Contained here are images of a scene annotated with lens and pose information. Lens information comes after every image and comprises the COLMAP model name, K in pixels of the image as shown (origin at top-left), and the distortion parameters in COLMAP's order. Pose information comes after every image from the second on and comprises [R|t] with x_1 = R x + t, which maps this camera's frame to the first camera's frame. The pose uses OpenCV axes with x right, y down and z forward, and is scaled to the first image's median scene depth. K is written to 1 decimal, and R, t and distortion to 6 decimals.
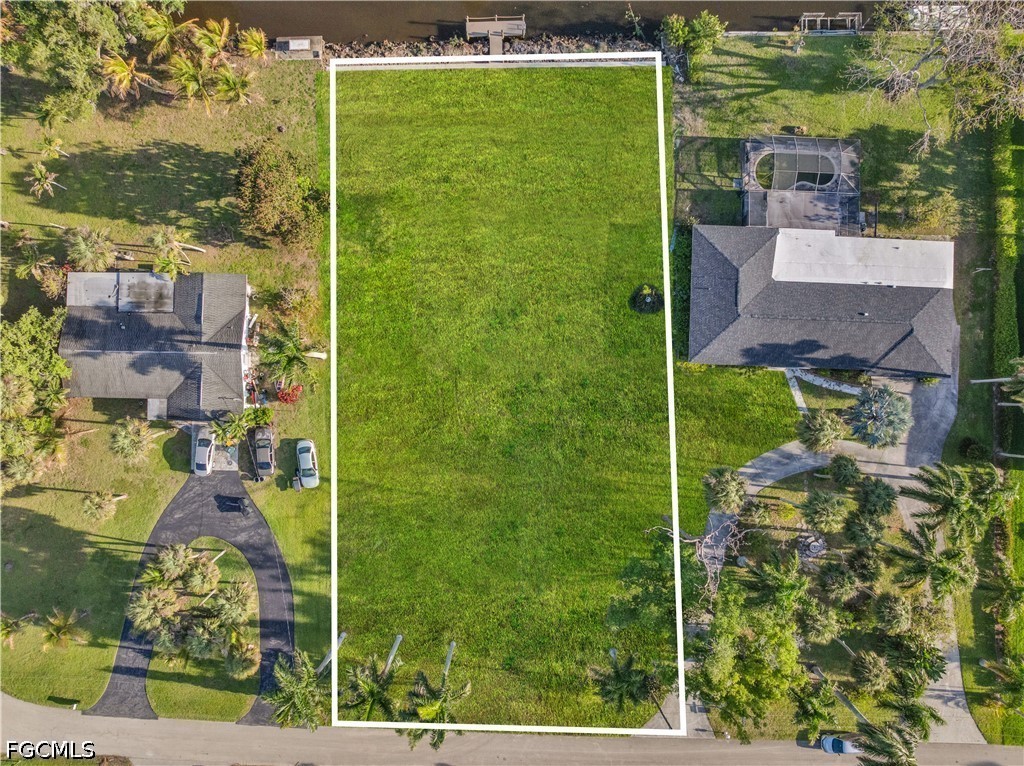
lens RADIAL K [[723.9, 0, 511.0], [0, 723.9, 380.0], [0, 0, 1]] dist [-0.036574, -0.000613]
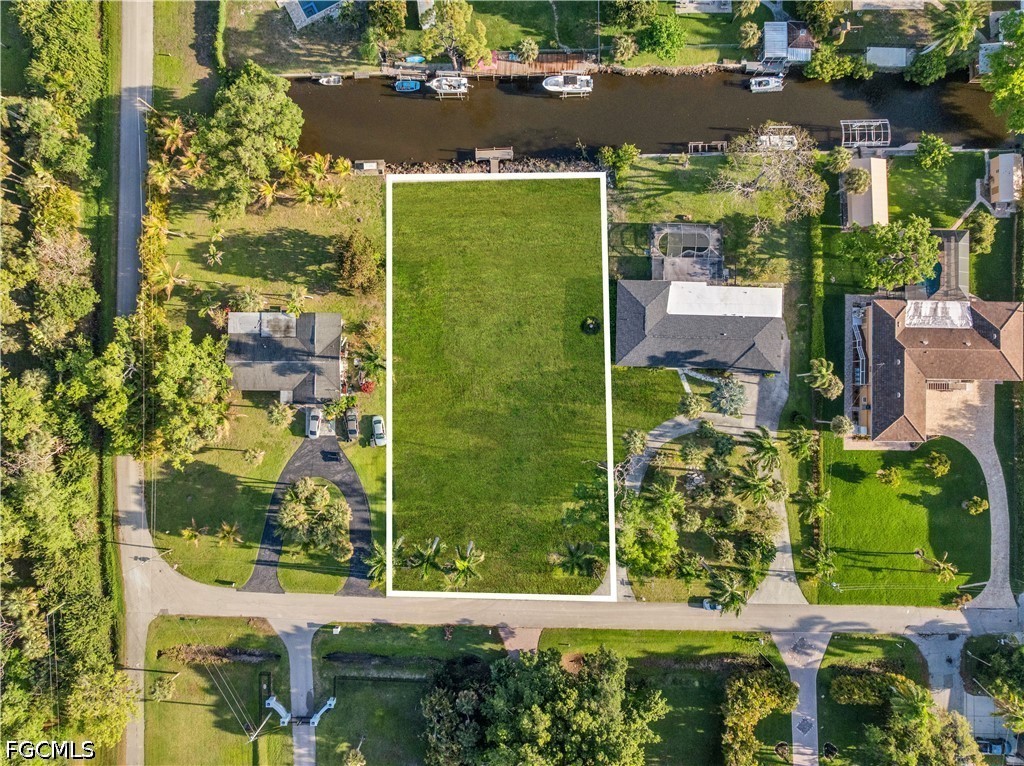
lens RADIAL K [[723.9, 0, 511.0], [0, 723.9, 380.0], [0, 0, 1]] dist [-0.036574, -0.000613]
pose [[0.999953, -0.009067, 0.003460, 0.005948], [0.009043, 0.999936, 0.006775, -0.004275], [-0.003521, -0.006743, 0.999971, -0.602766]]
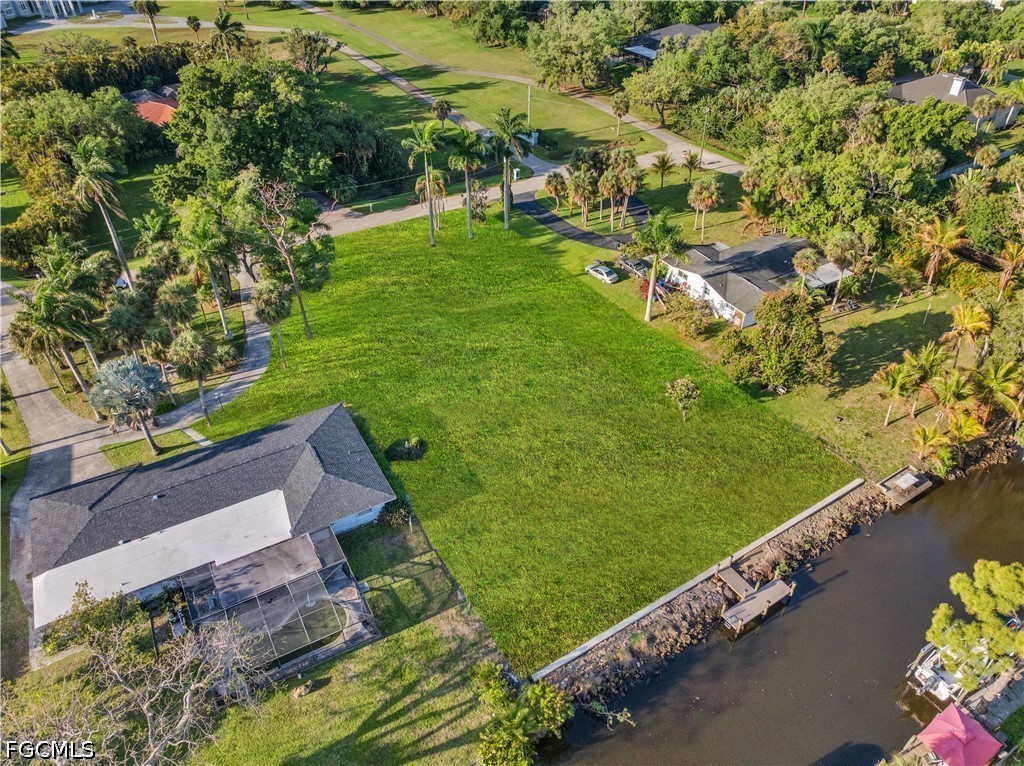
lens RADIAL K [[723.9, 0, 511.0], [0, 723.9, 380.0], [0, 0, 1]] dist [-0.036574, -0.000613]
pose [[-0.855393, 0.312668, -0.412968, 0.427476], [-0.517972, -0.511765, 0.685421, -0.756952], [0.002966, 0.800210, 0.599713, 0.393139]]
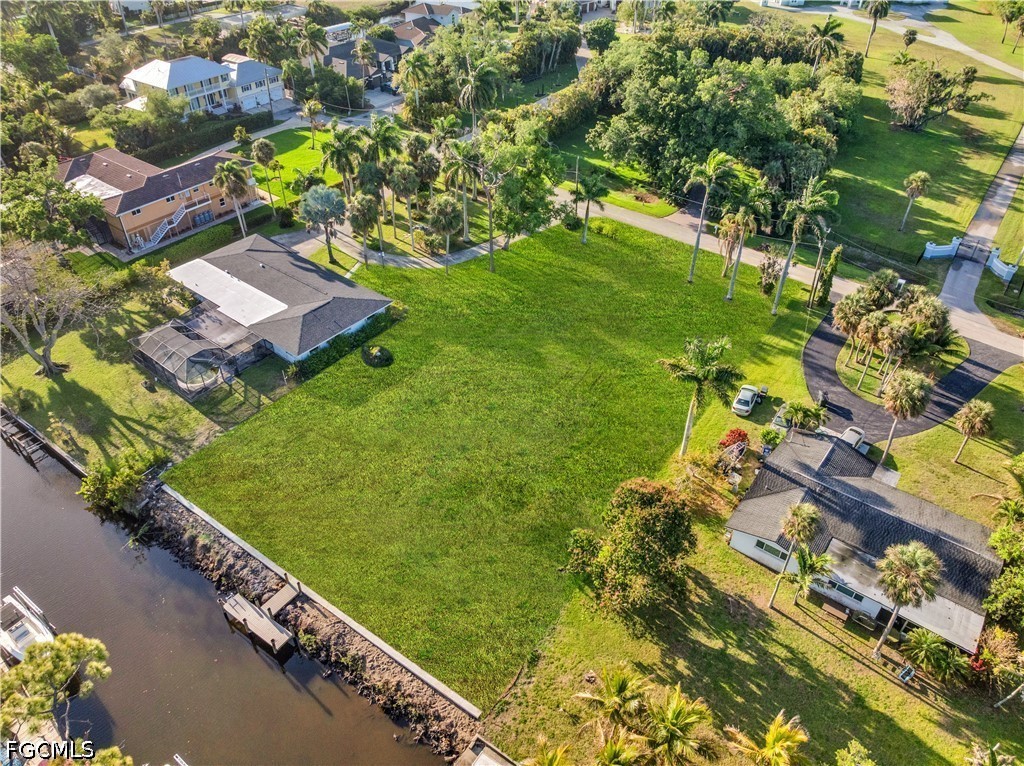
lens RADIAL K [[723.9, 0, 511.0], [0, 723.9, 380.0], [0, 0, 1]] dist [-0.036574, -0.000613]
pose [[-0.802143, -0.373587, 0.465832, -0.473175], [0.596853, -0.477753, 0.644608, -0.695976], [-0.018264, 0.795101, 0.606202, 0.385812]]
